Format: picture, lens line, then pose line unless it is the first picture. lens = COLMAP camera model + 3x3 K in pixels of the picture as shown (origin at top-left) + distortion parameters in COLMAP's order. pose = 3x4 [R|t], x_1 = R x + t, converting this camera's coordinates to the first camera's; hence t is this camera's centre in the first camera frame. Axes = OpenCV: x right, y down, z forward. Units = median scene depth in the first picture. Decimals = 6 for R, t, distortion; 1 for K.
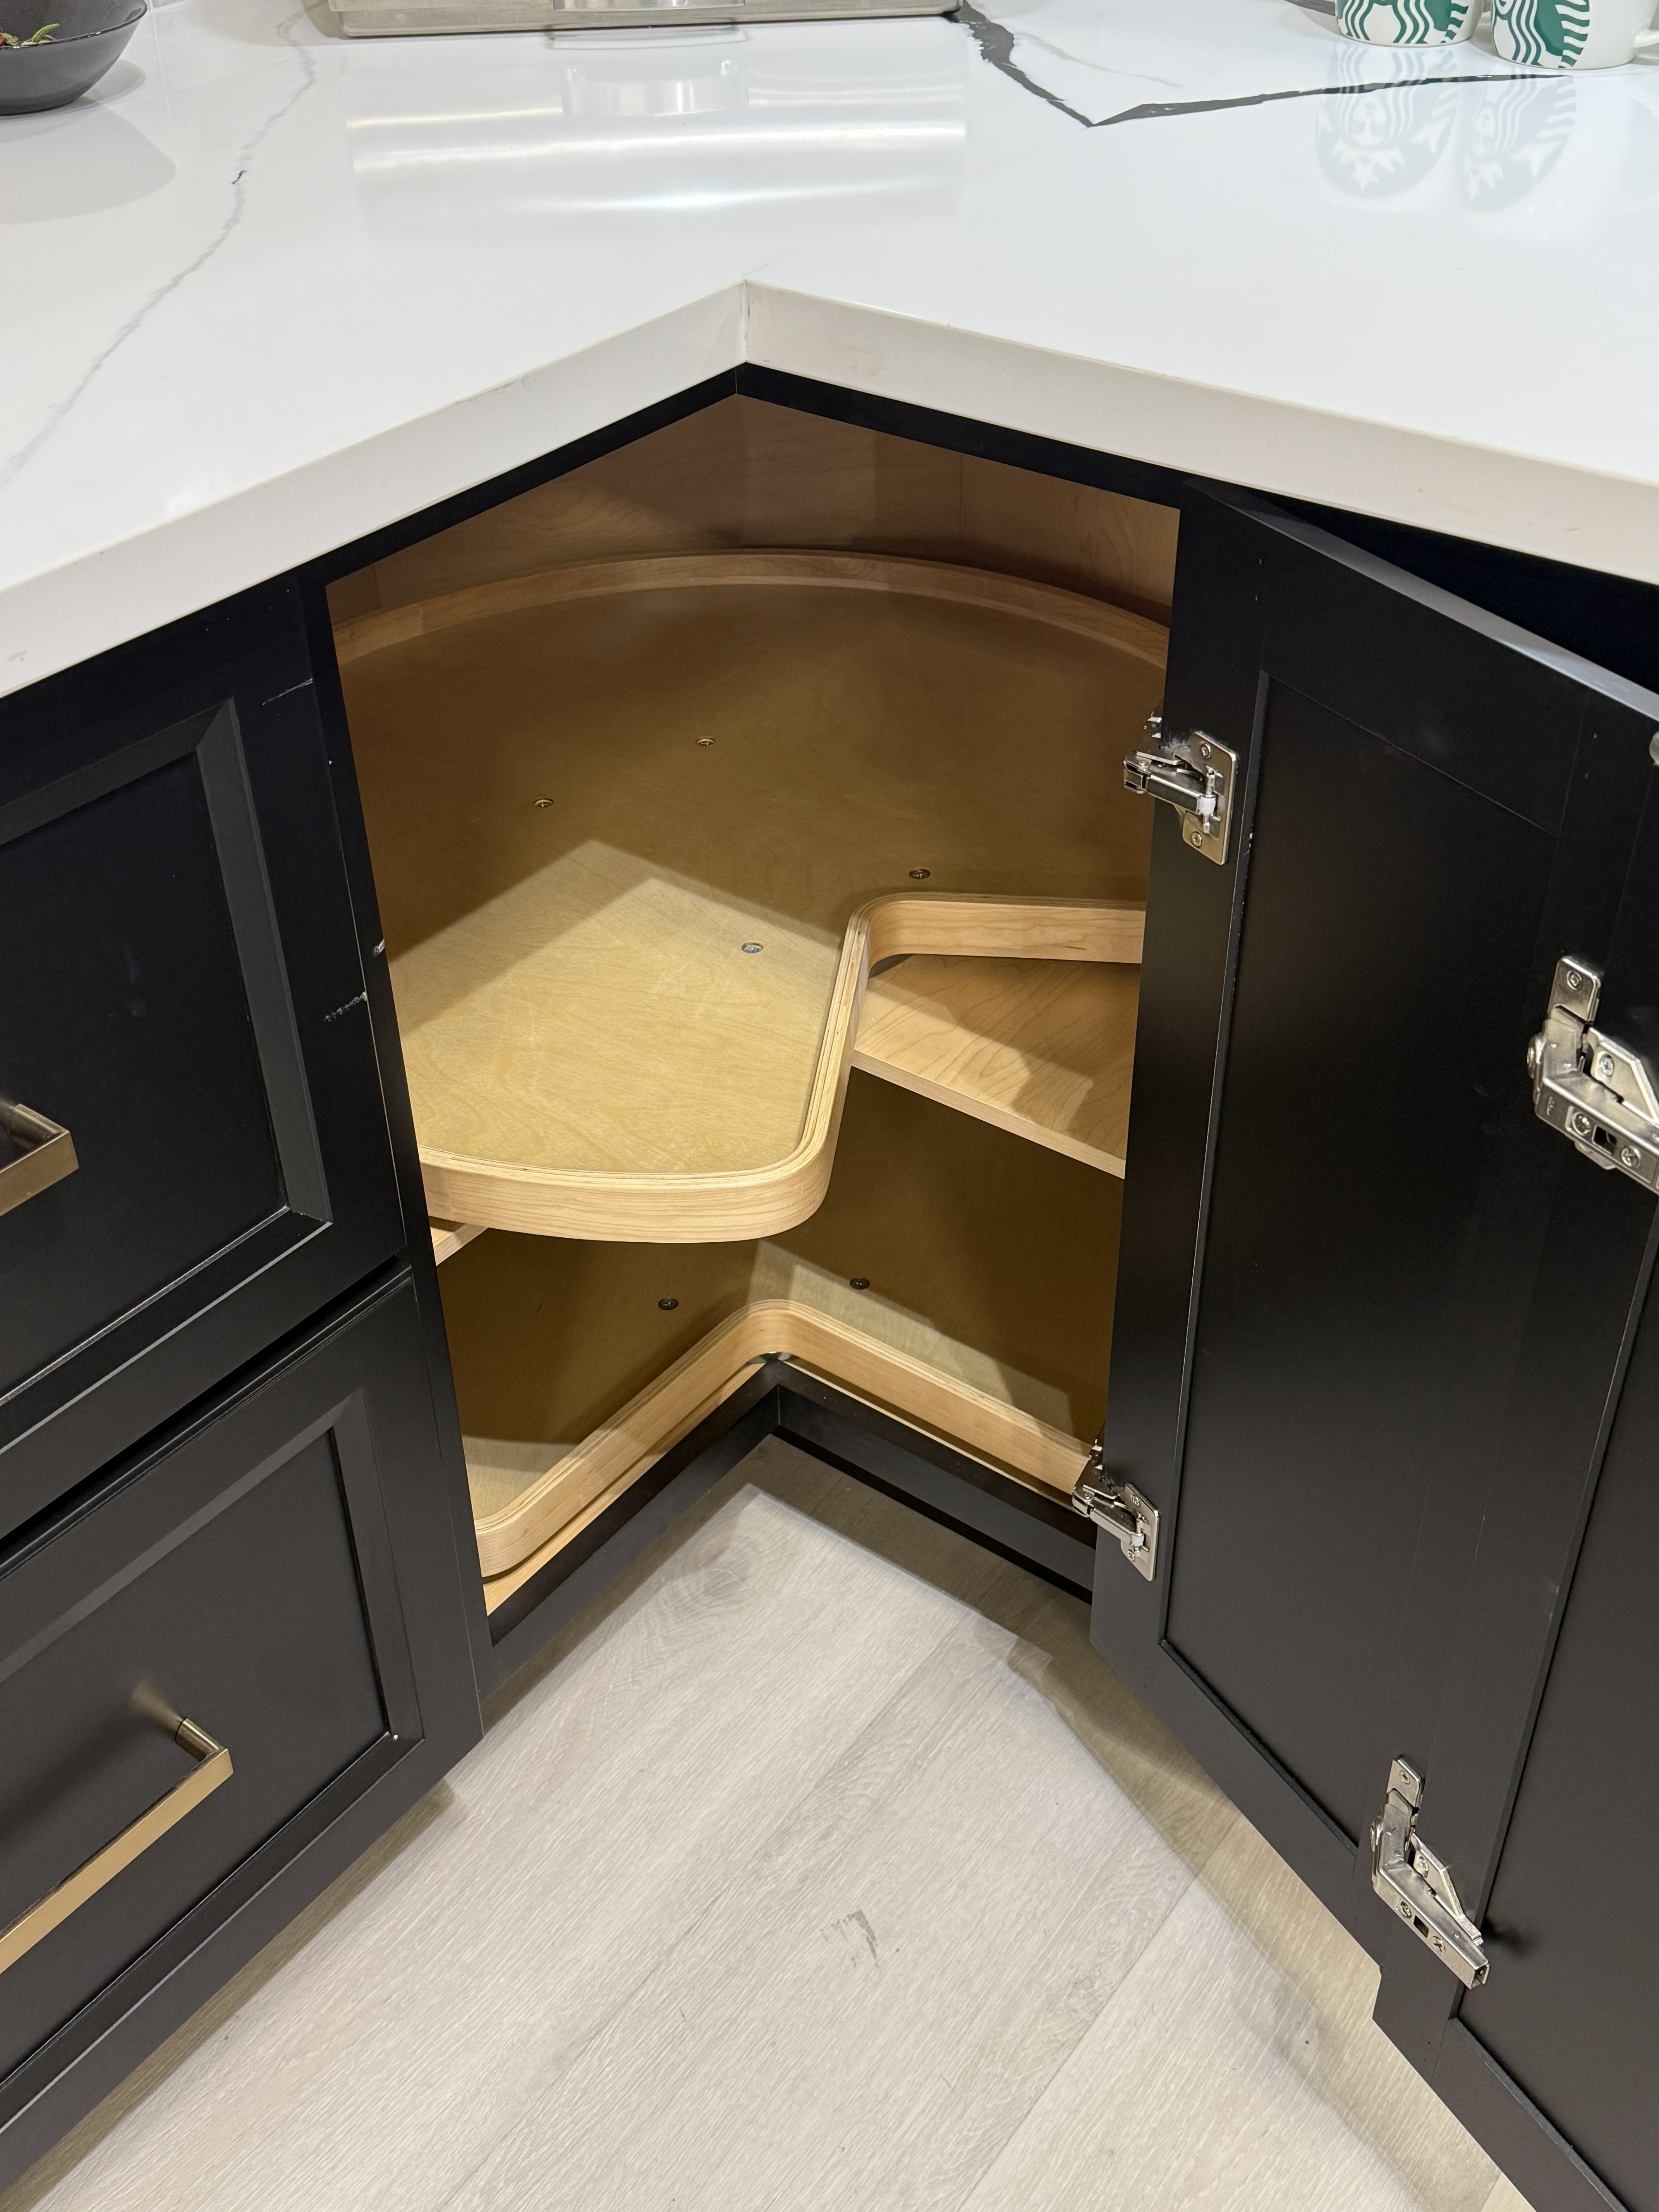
lens RADIAL K [[2326.6, 0, 829.5], [0, 2326.6, 1106.0], [0, 0, 1]] dist [0.001024, -0.003953]
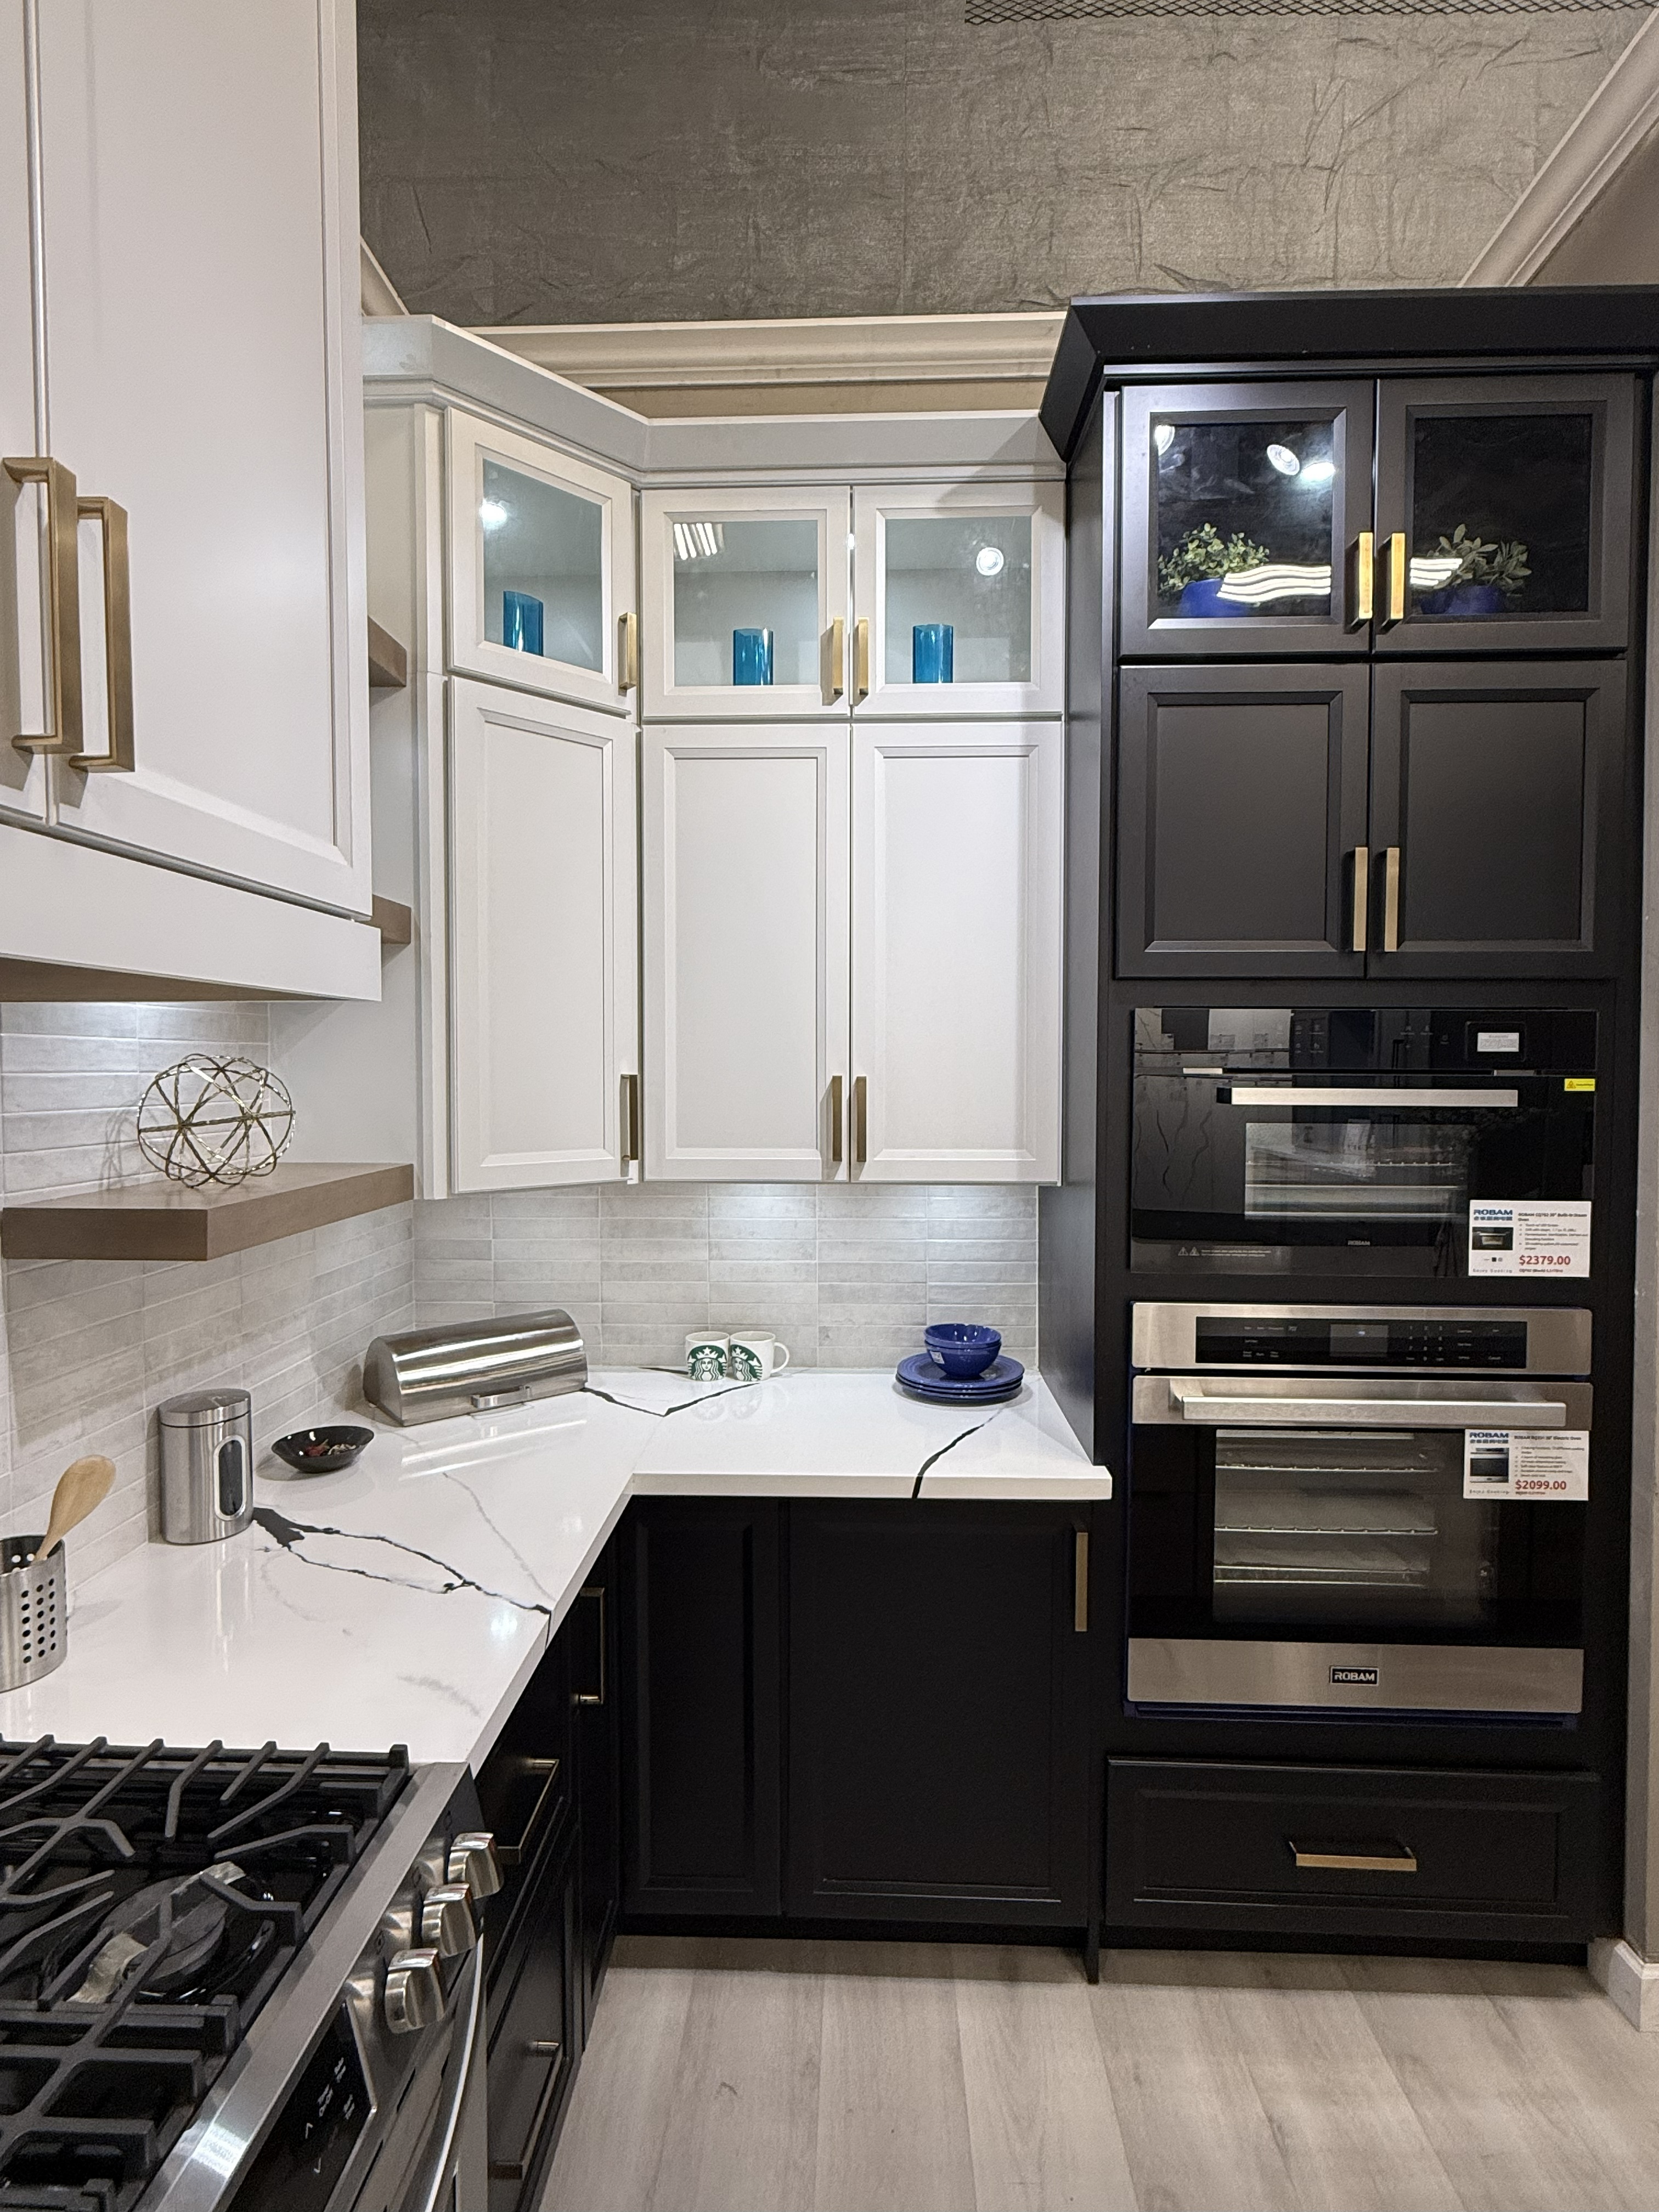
lens RADIAL K [[1106.7, 0, 826.2], [0, 1106.7, 1102.6], [0, 0, 1]] dist [0.000871, -0.000570]
pose [[0.821424, -0.000689, 0.570317, -0.604833], [0.330538, 0.815499, -0.475085, 0.081015], [-0.464766, 0.578758, 0.670099, -0.519165]]
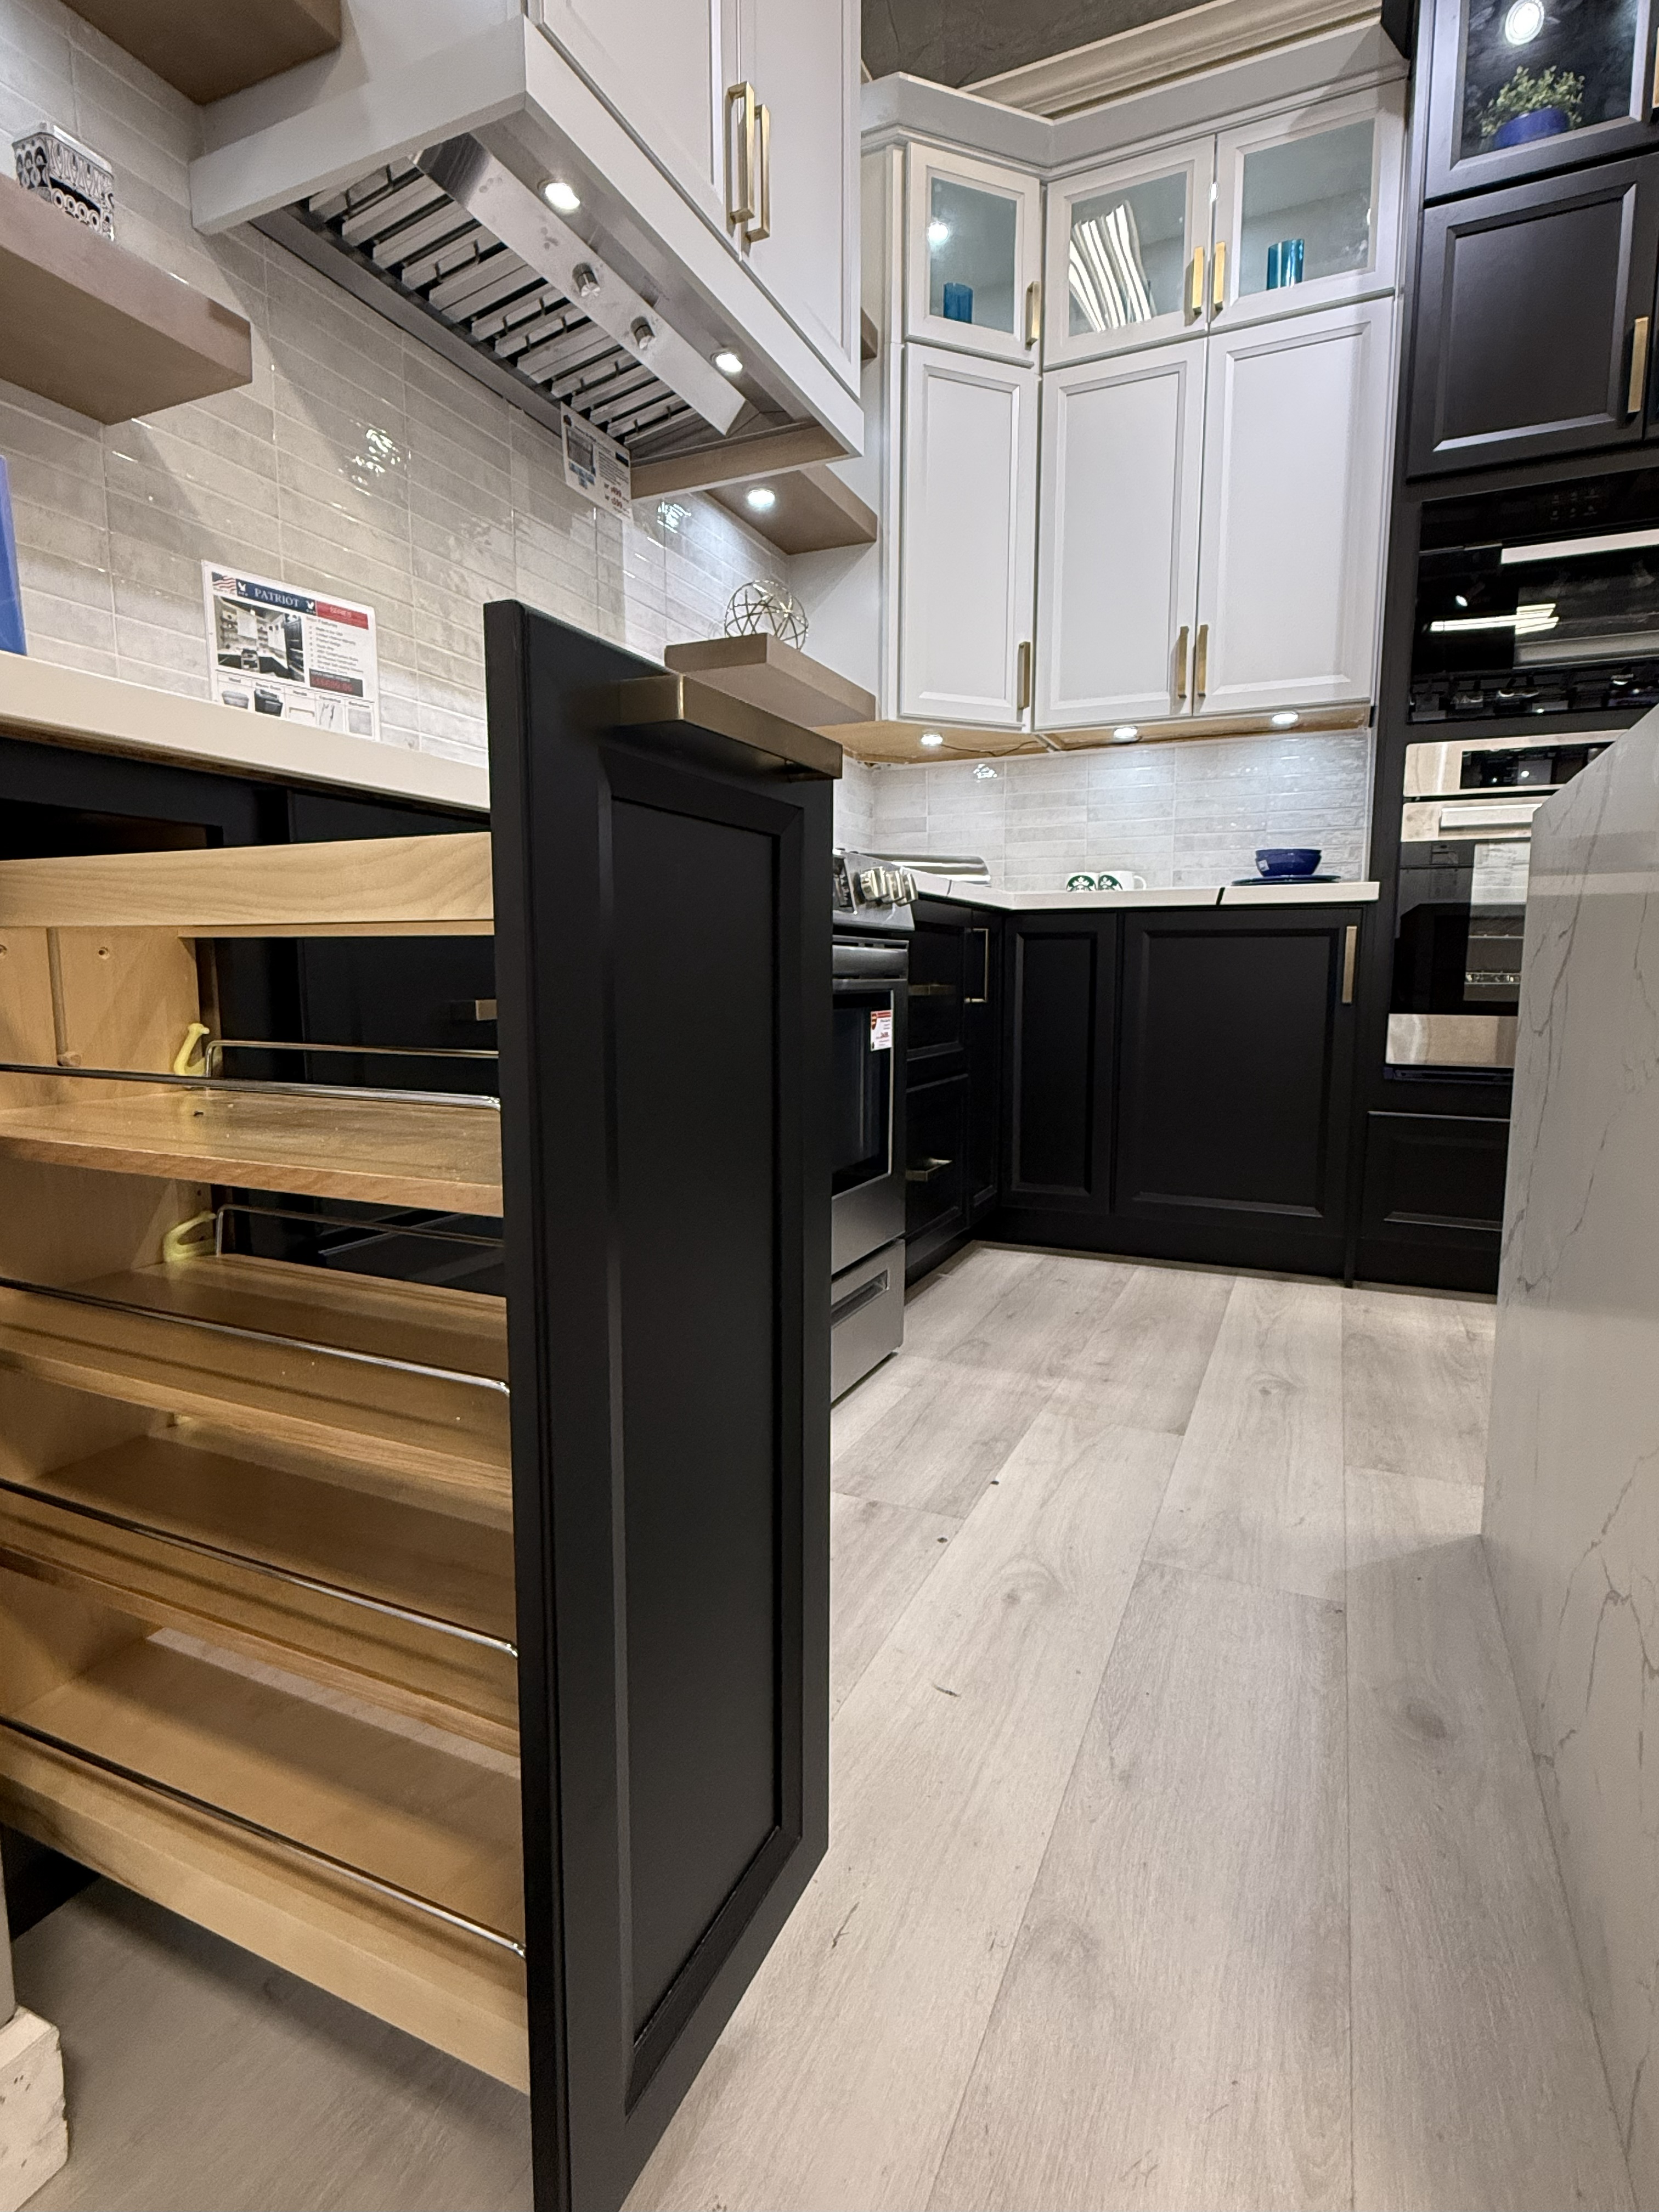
lens RADIAL K [[1111.2, 0, 830.2], [0, 1111.2, 1103.1], [0, 0, 1]] dist [0.001295, -0.000422]
pose [[0.976959, -0.004005, 0.213392, -0.767550], [0.111278, 0.862732, -0.493266, 0.986211], [-0.182124, 0.505646, 0.843299, -0.654104]]
